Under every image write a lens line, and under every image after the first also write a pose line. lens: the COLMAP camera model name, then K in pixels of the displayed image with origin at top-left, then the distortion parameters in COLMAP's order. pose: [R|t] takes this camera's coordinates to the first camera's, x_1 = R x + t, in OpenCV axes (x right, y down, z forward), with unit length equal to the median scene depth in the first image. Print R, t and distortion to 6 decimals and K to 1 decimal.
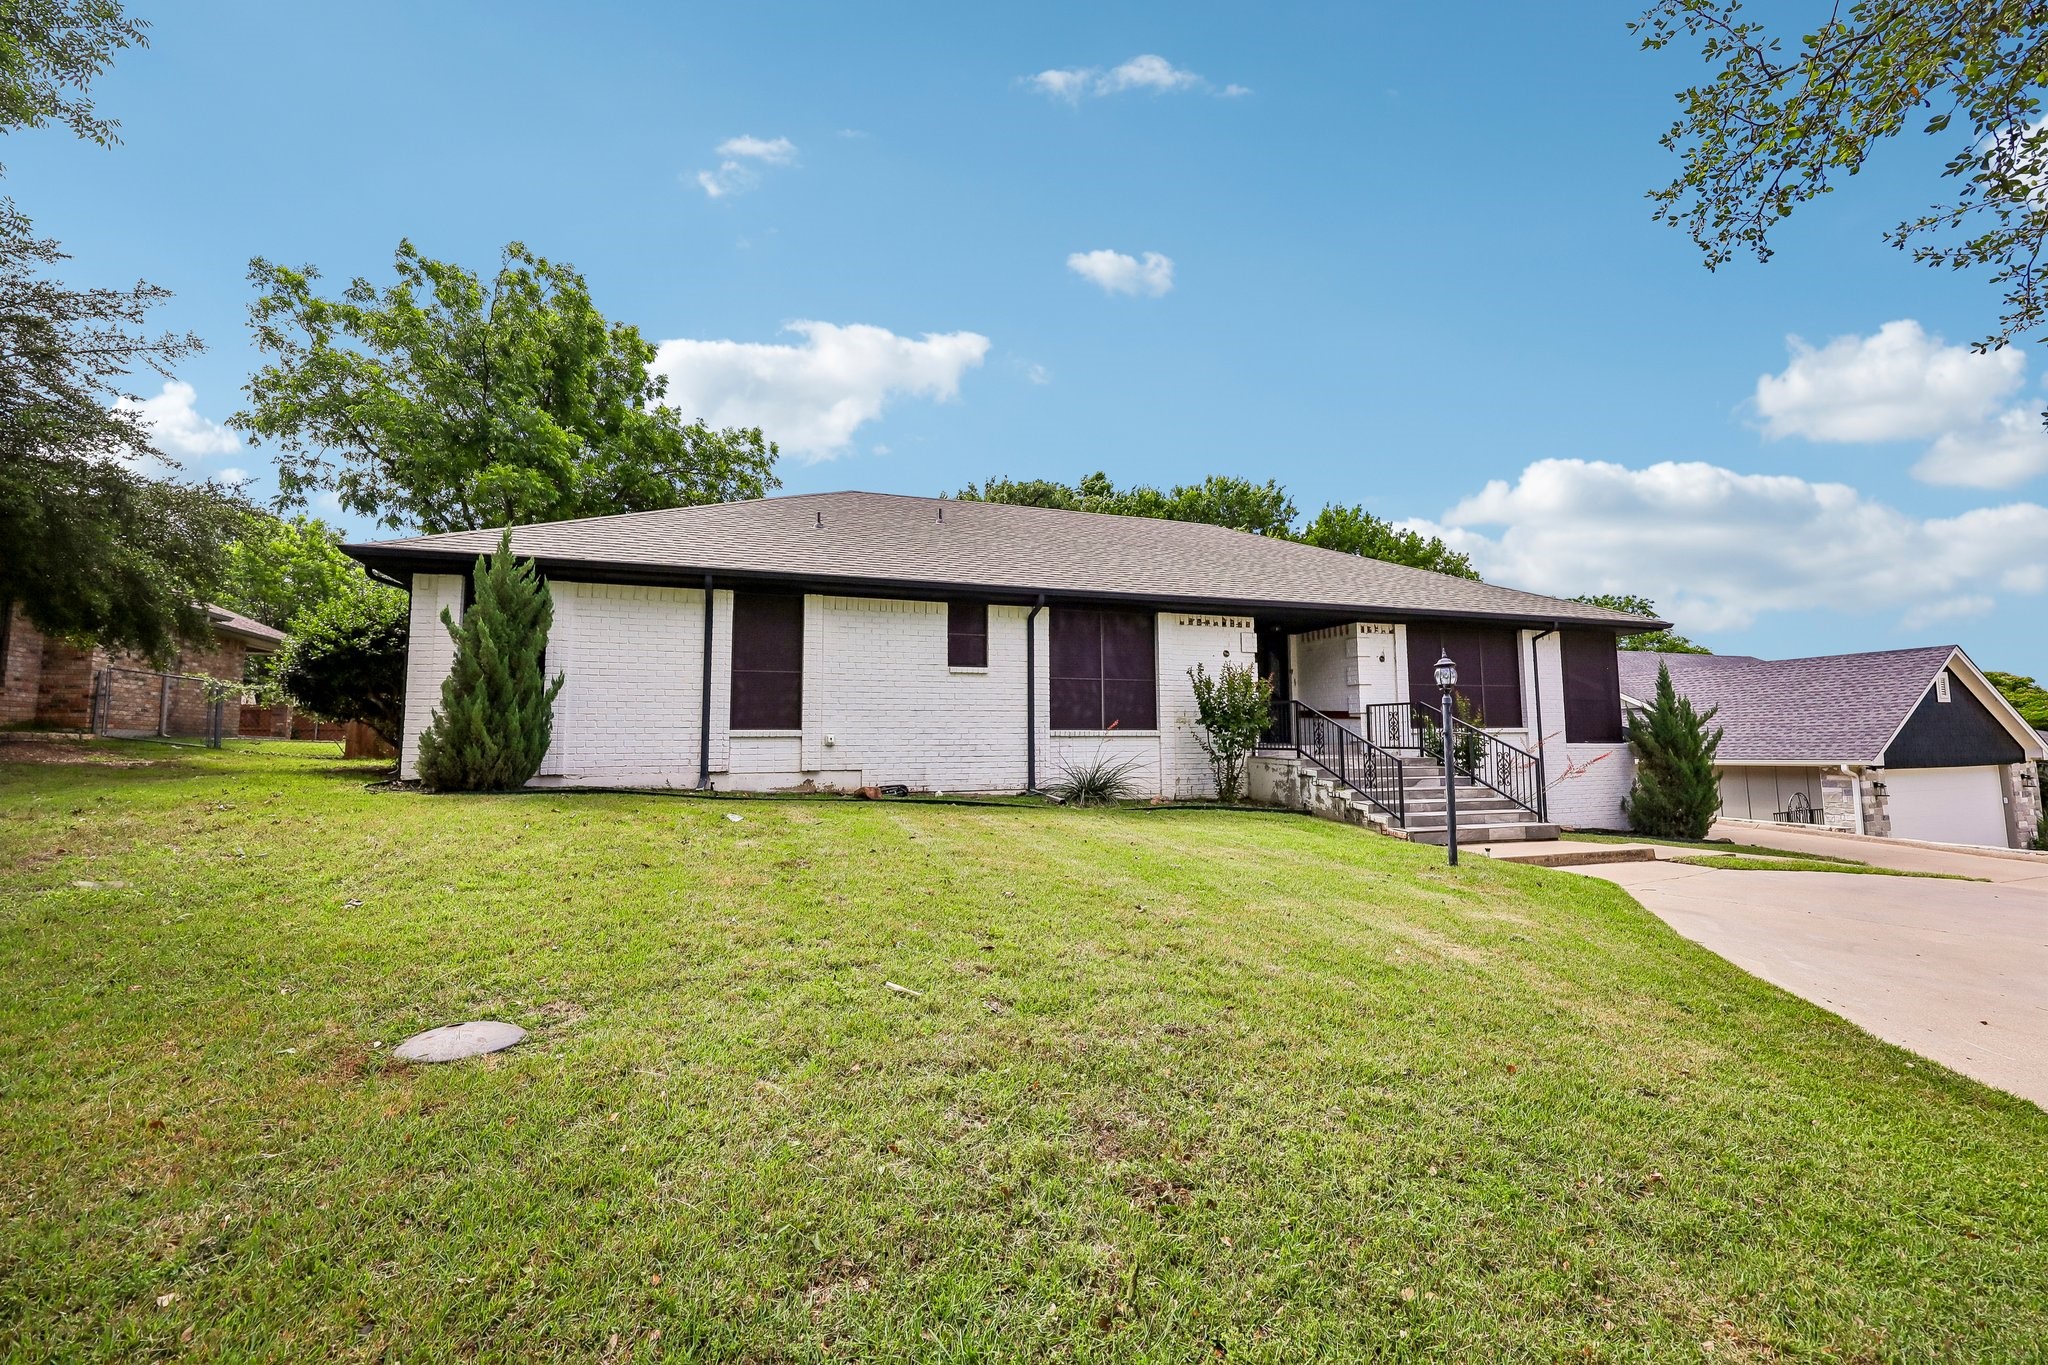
lens RADIAL K [[824.6, 0, 1018.5], [0, 824.6, 678.0], [0, 0, 1]] dist [-0.001178, 0.000055]
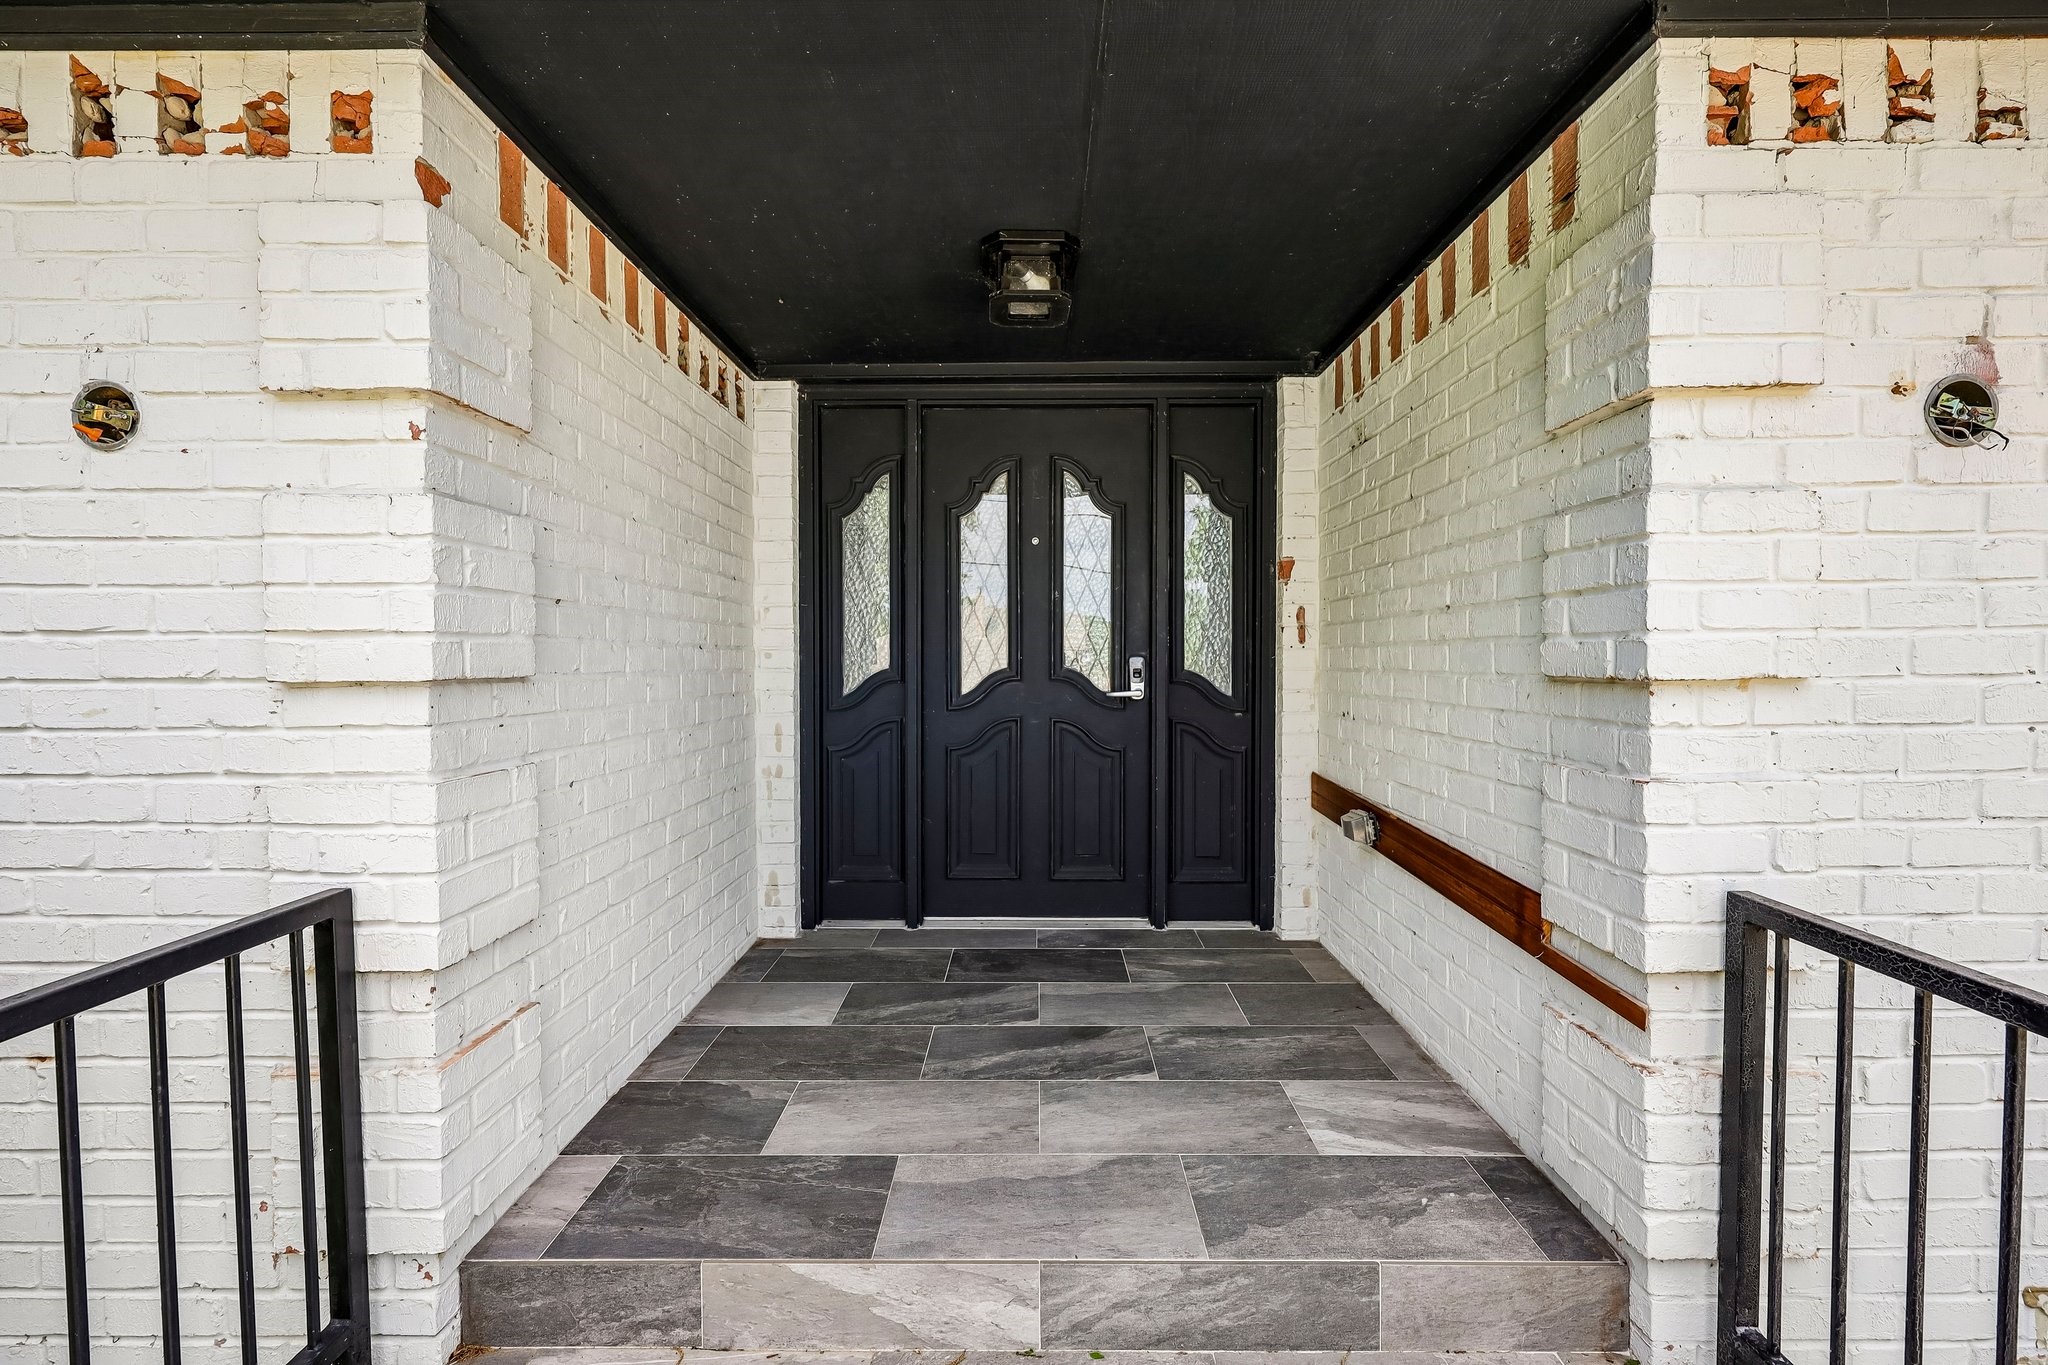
lens RADIAL K [[824.6, 0, 1026.1], [0, 824.6, 677.2], [0, 0, 1]] dist [-0.001178, 0.000055]
pose [[0.944070, 0.012156, -0.329520, 0.386193], [0.022727, 0.994545, 0.101801, -0.004374], [0.328960, -0.103597, 0.938644, 0.908979]]
